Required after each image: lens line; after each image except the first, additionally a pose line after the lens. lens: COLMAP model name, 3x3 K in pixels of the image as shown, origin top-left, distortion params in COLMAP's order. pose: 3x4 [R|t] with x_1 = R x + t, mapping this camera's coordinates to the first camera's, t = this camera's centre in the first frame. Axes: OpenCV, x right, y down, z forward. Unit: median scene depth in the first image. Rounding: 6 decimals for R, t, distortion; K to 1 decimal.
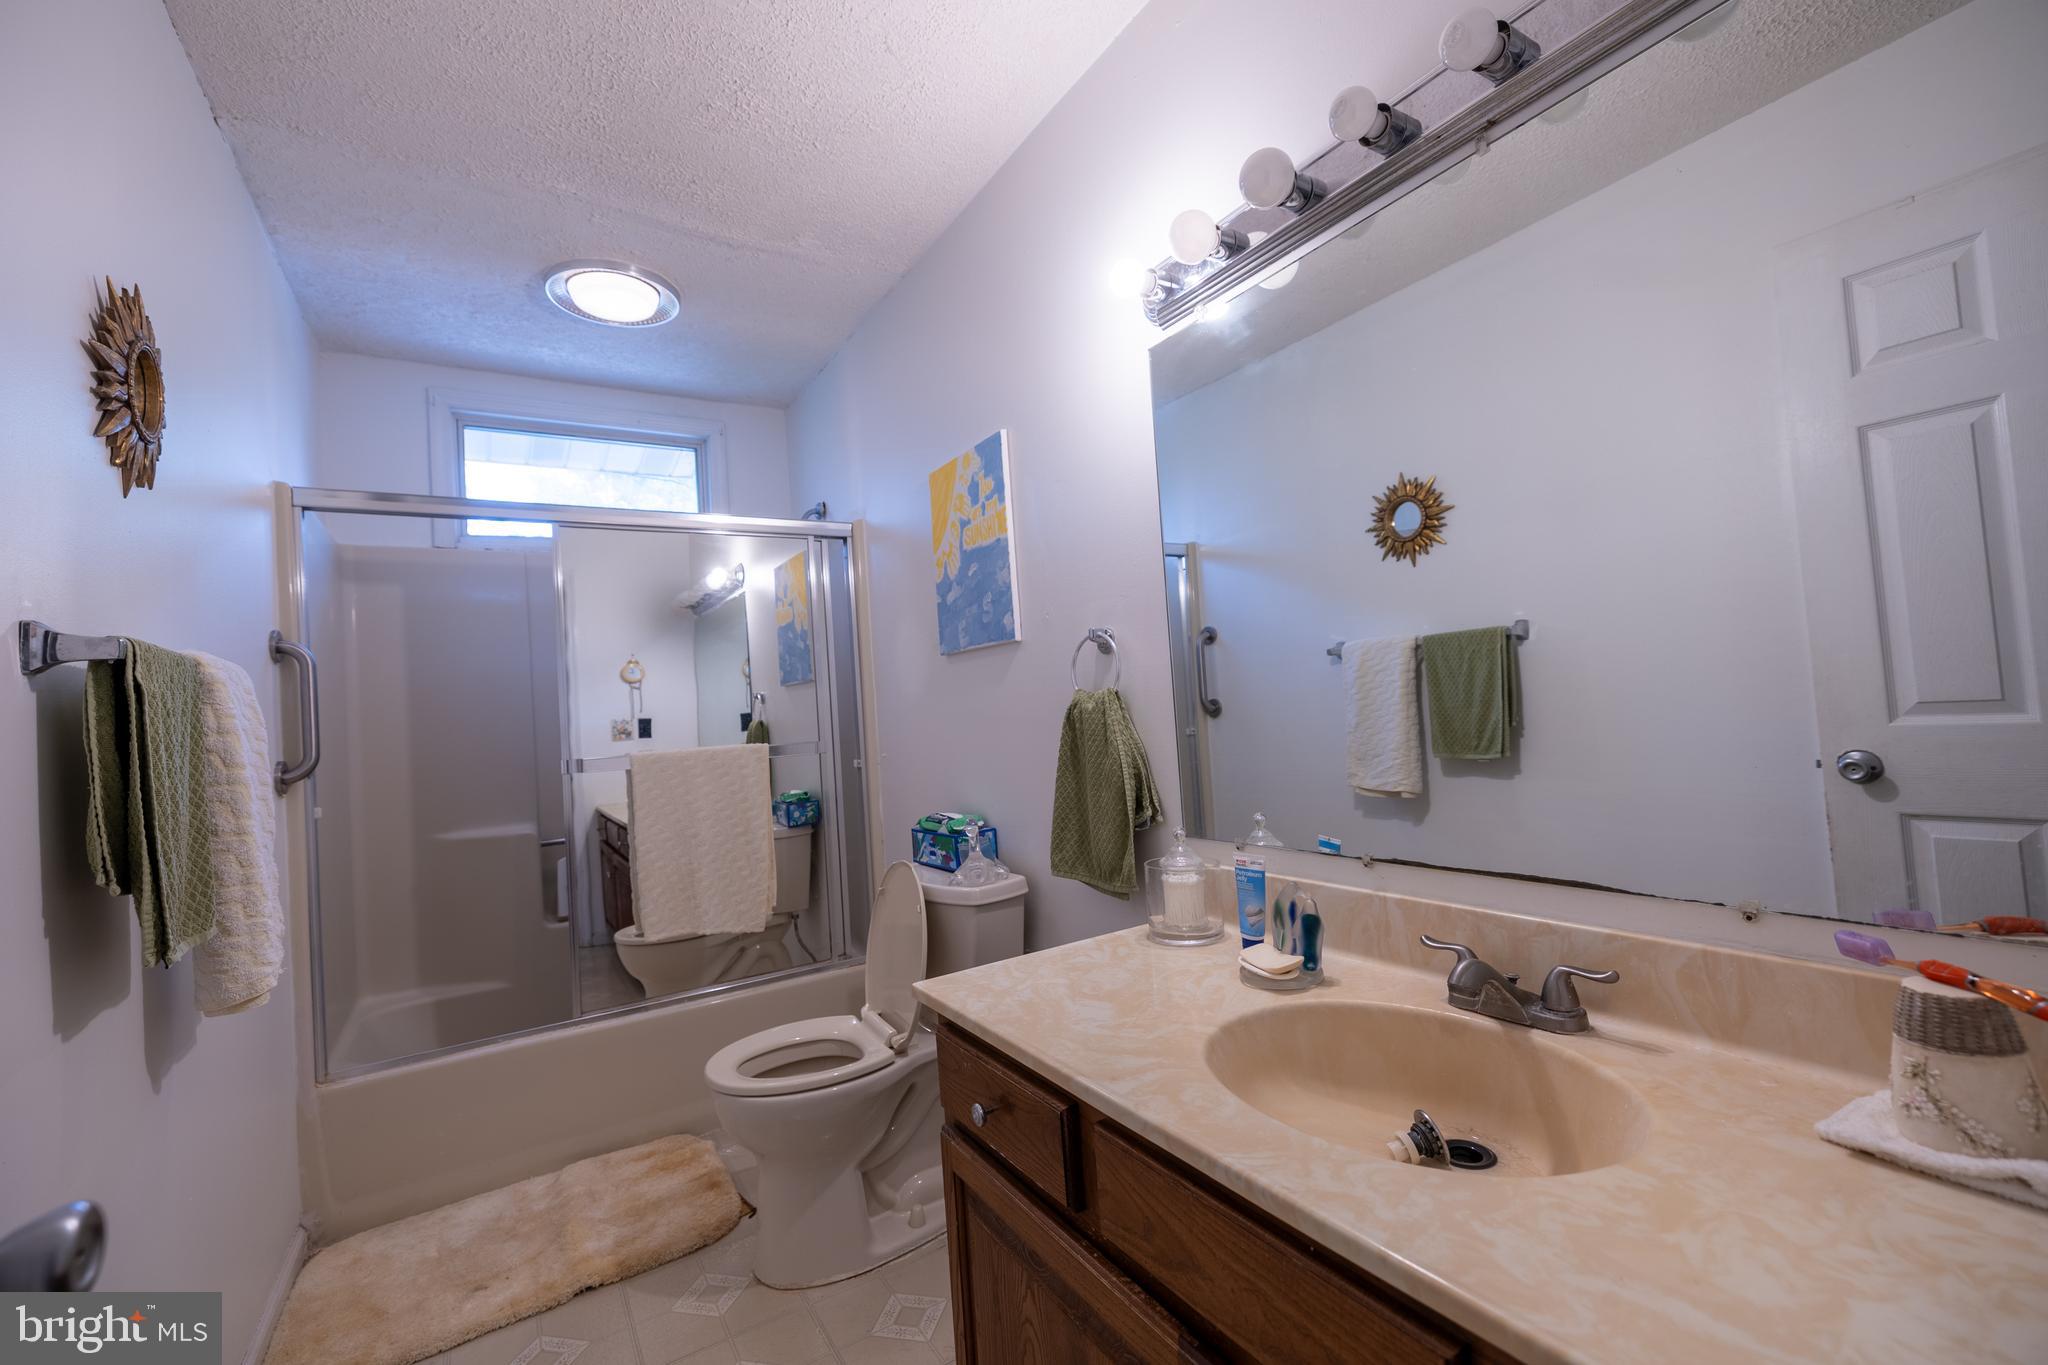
lens RADIAL K [[854.8, 0, 1024.0], [0, 854.8, 682.5], [0, 0, 1]] dist [0.000560, 0.000028]
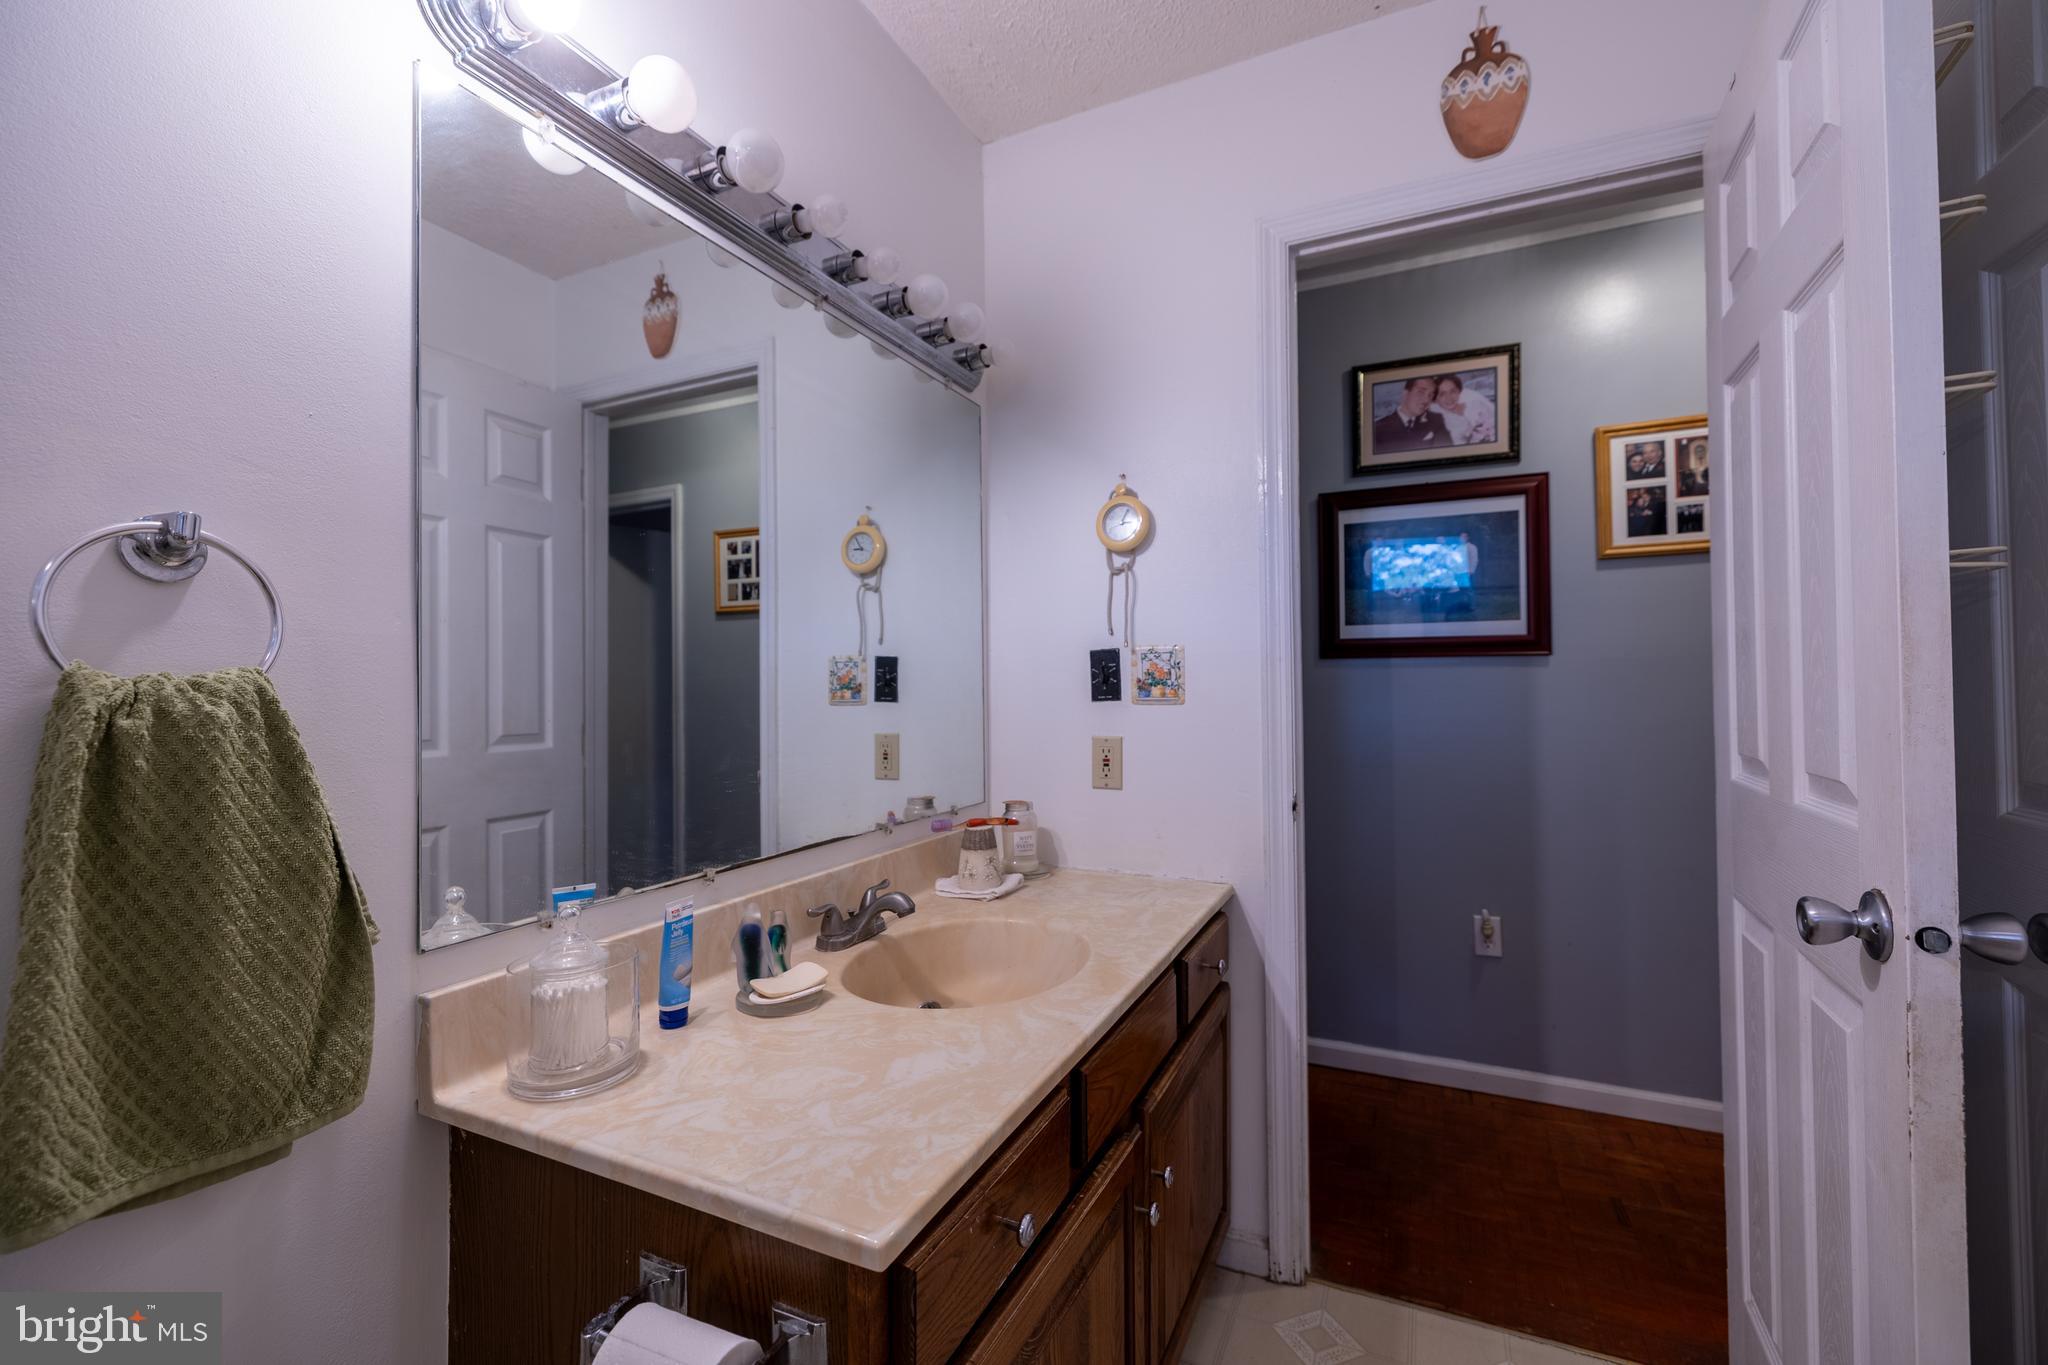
lens RADIAL K [[854.8, 0, 1024.0], [0, 854.8, 682.5], [0, 0, 1]] dist [0.000560, 0.000028]
pose [[-0.535699, 0.076231, 0.840961, -0.642994], [0.019191, 0.996759, -0.078129, 0.074363], [-0.844191, -0.025715, -0.535425, 1.262783]]
